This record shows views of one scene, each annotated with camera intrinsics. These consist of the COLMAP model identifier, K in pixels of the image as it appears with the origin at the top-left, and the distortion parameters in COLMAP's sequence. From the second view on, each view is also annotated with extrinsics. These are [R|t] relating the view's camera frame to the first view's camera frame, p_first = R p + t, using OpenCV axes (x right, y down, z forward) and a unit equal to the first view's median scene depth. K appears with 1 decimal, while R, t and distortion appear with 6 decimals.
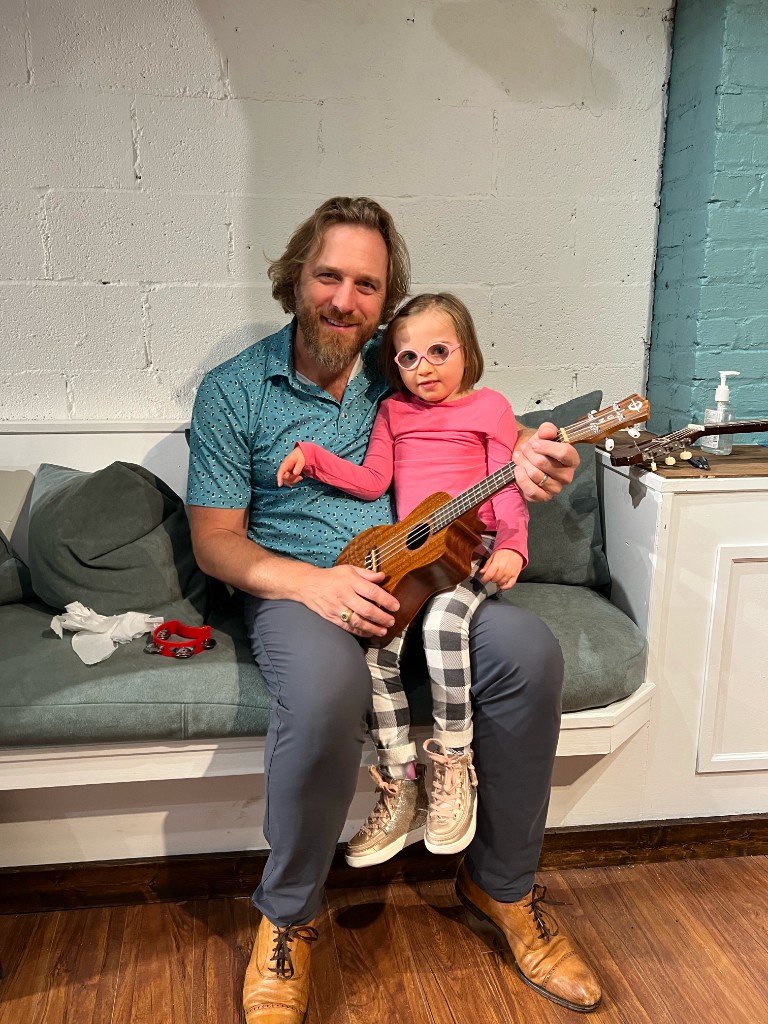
lens RADIAL K [[823.8, 0, 383.9], [0, 823.8, 518.0], [0, 0, 1]] dist [0.022206, -0.007833]
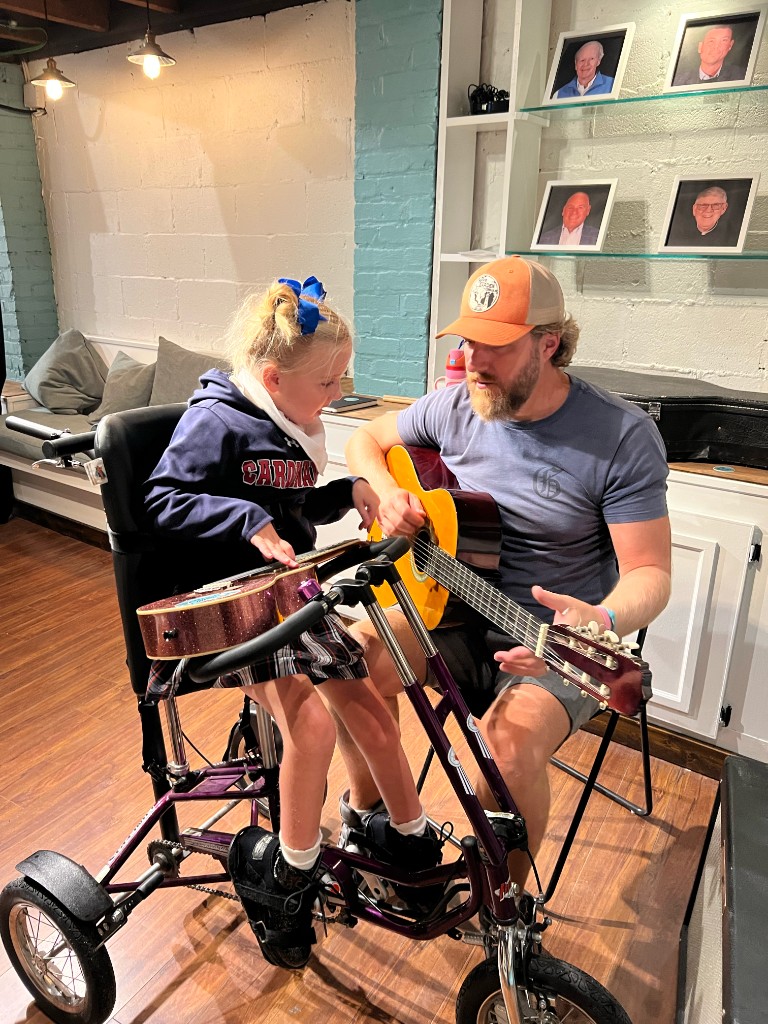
lens RADIAL K [[823.8, 0, 381.1], [0, 823.8, 503.6], [0, 0, 1]] dist [0.022206, -0.007833]
pose [[0.712282, 0.219071, -0.666830, 1.553546], [-0.151076, 0.975627, 0.159145, -0.142353], [0.685442, -0.012614, 0.728018, -0.148267]]
